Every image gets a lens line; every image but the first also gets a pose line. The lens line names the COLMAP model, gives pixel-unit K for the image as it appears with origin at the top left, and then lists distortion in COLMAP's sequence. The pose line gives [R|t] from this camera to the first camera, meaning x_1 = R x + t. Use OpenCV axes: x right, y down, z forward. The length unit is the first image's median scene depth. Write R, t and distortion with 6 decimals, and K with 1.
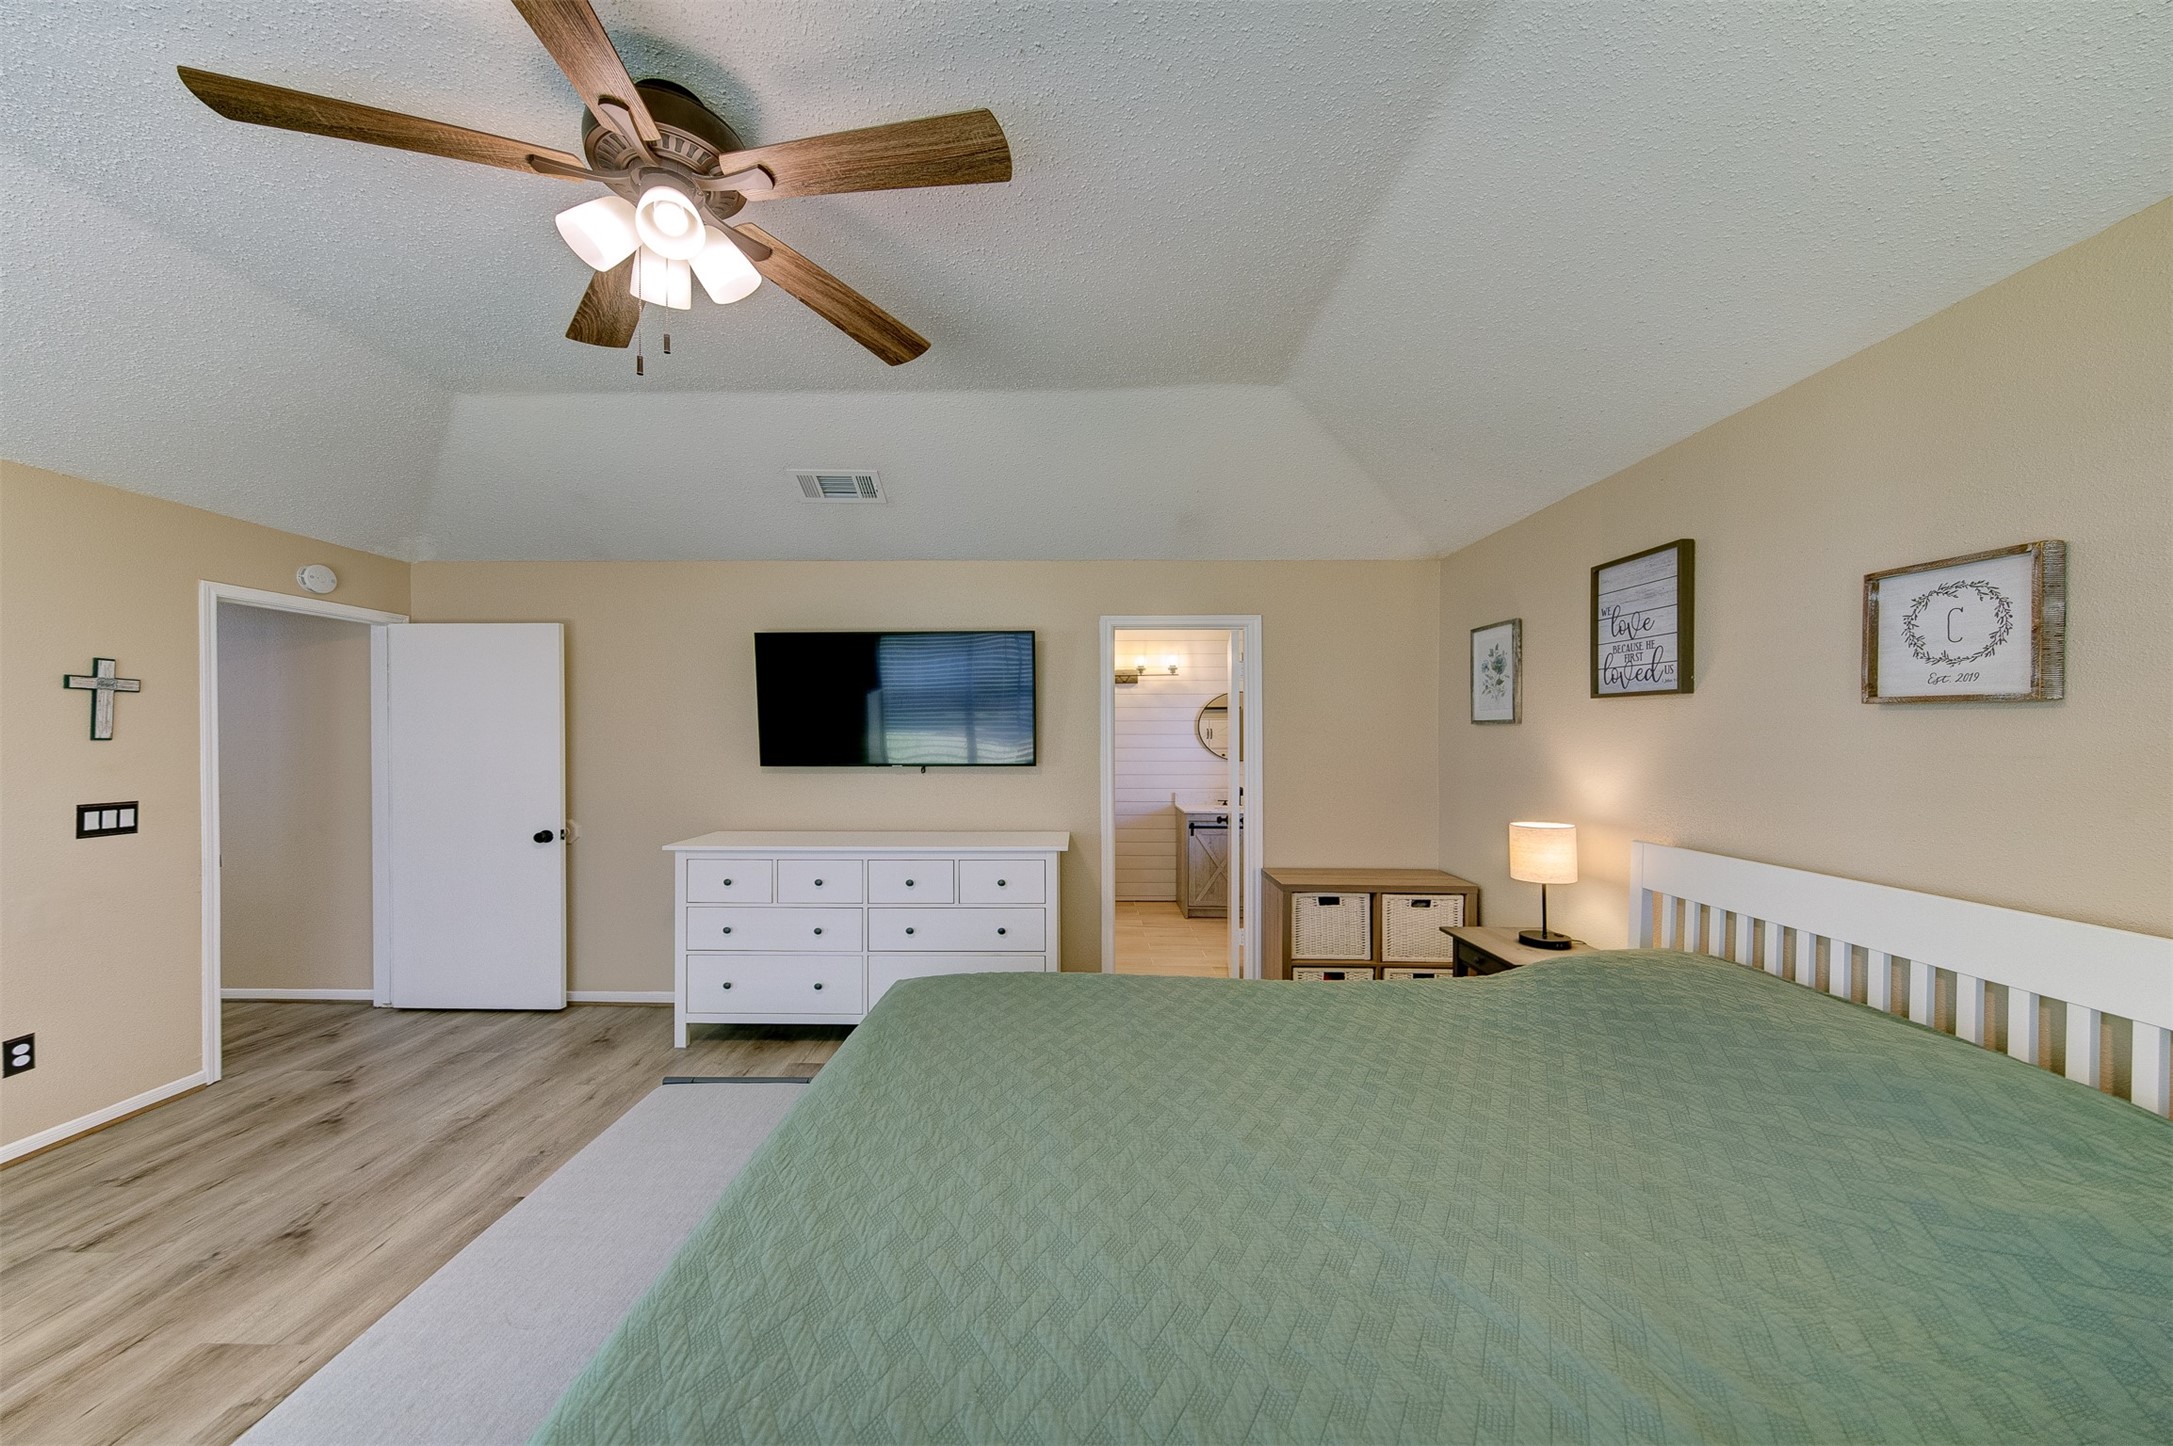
lens RADIAL K [[709.2, 0, 1085.5], [0, 709.2, 733.9], [0, 0, 1]] dist [0.000849, -0.000017]
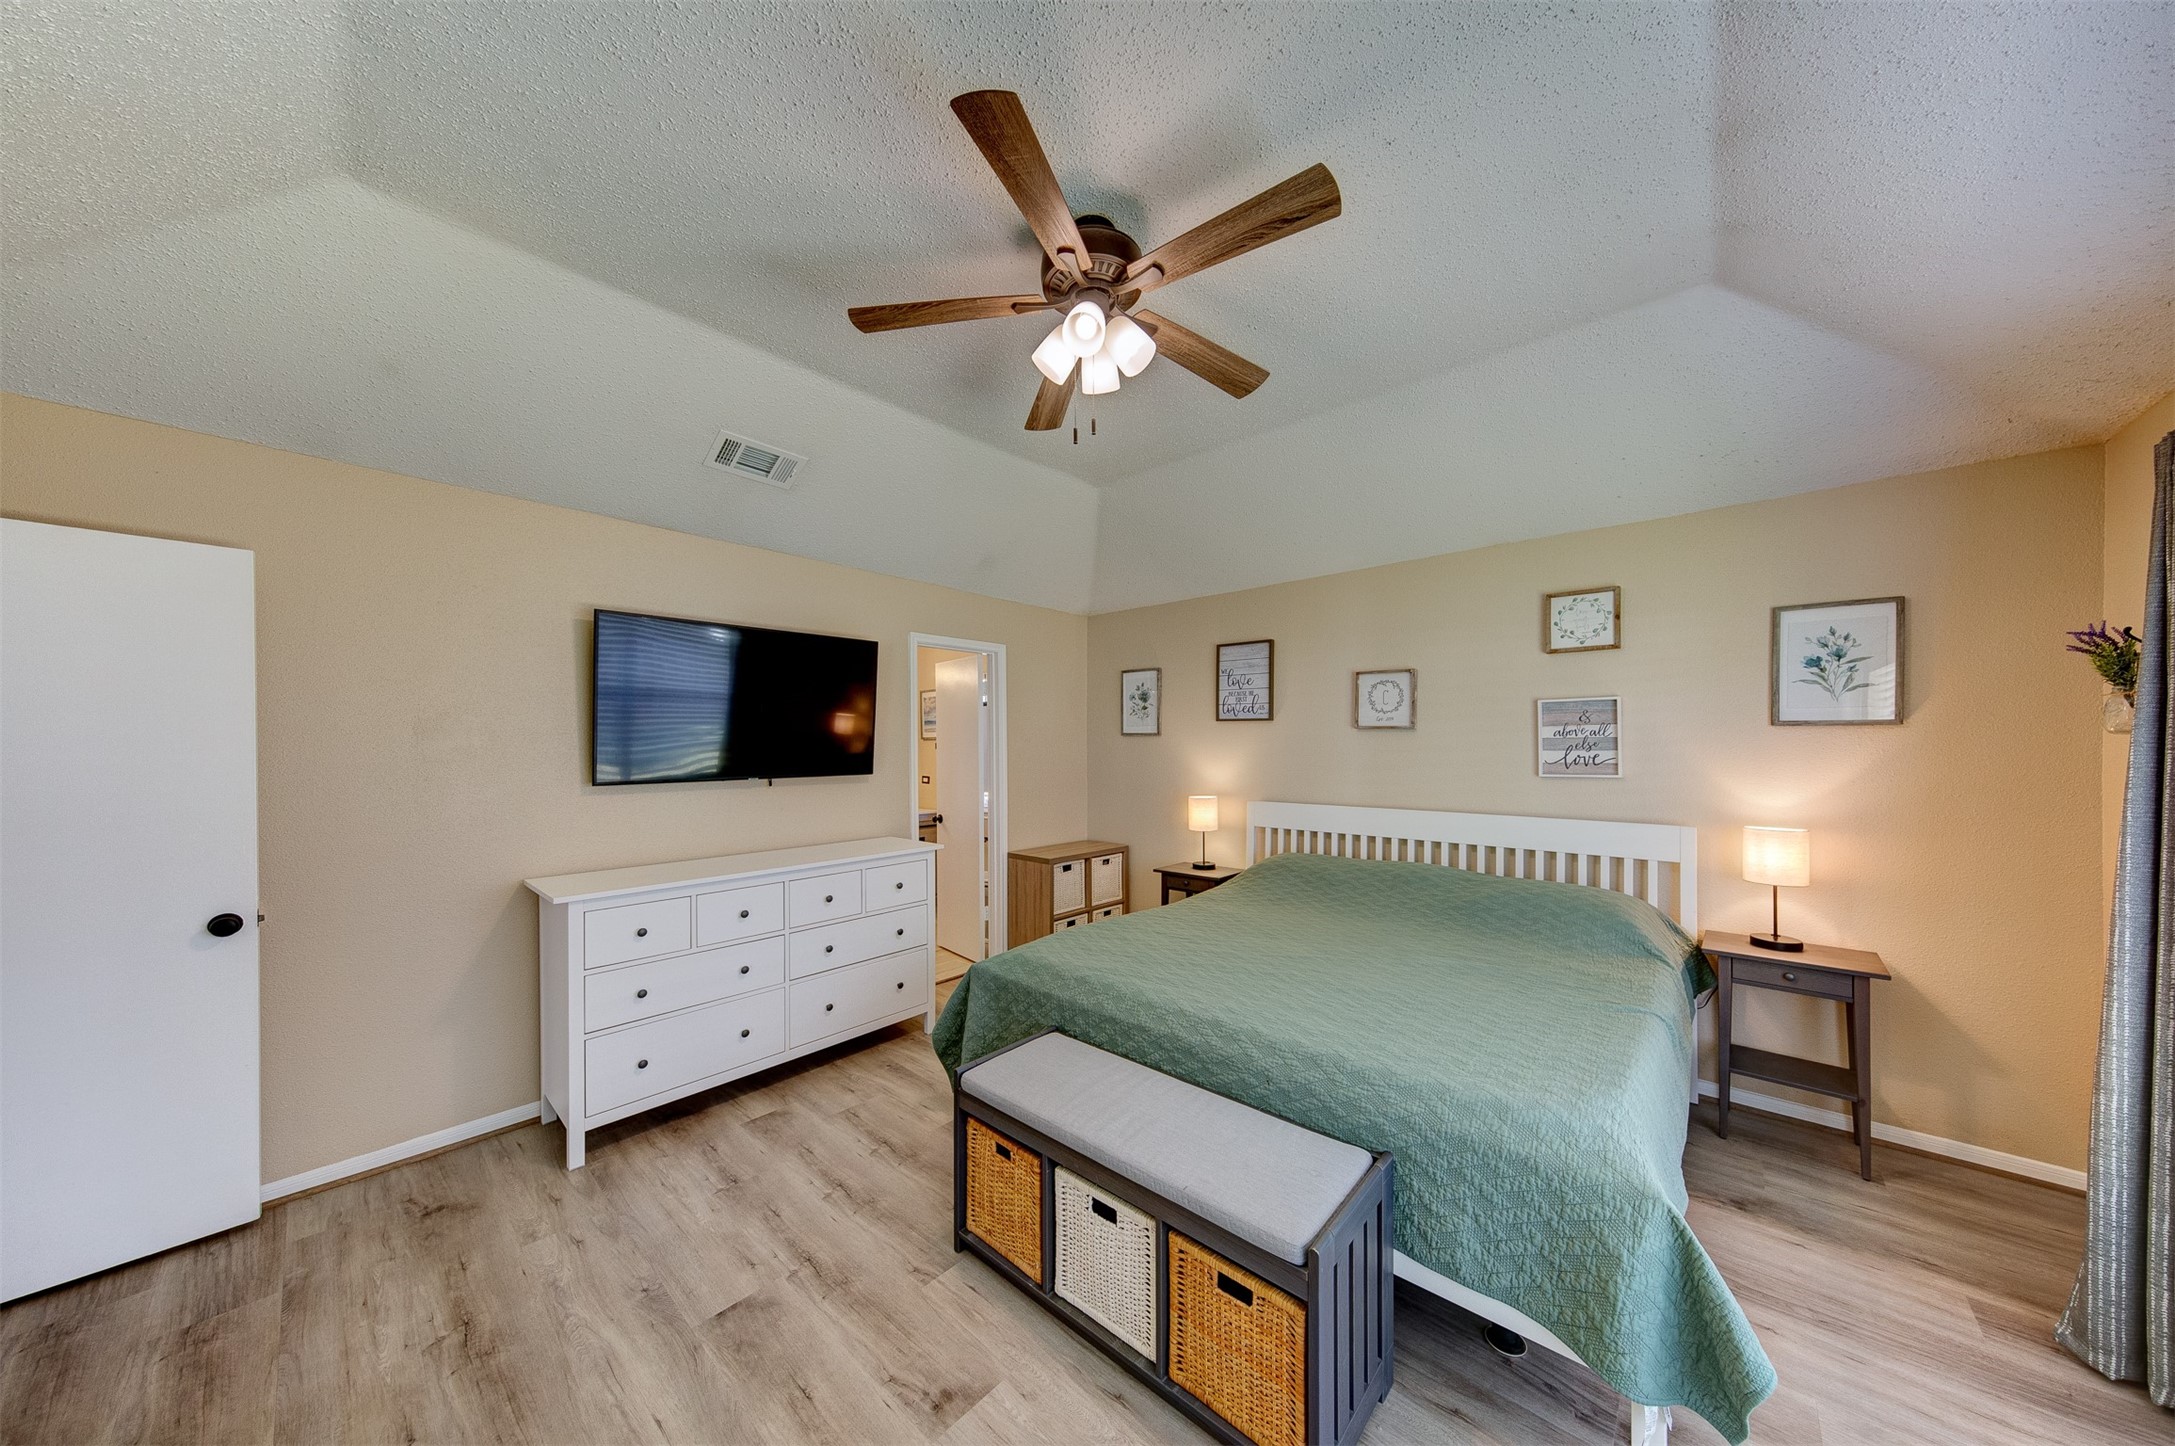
lens RADIAL K [[682.8, 0, 1167.4], [0, 682.8, 750.6], [0, 0, 1]] dist [0.000722, -0.000030]
pose [[0.622704, -0.010757, 0.782384, -0.673640], [0.002605, 0.999928, 0.011674, 0.001009], [-0.782453, -0.005232, 0.622688, 0.071614]]
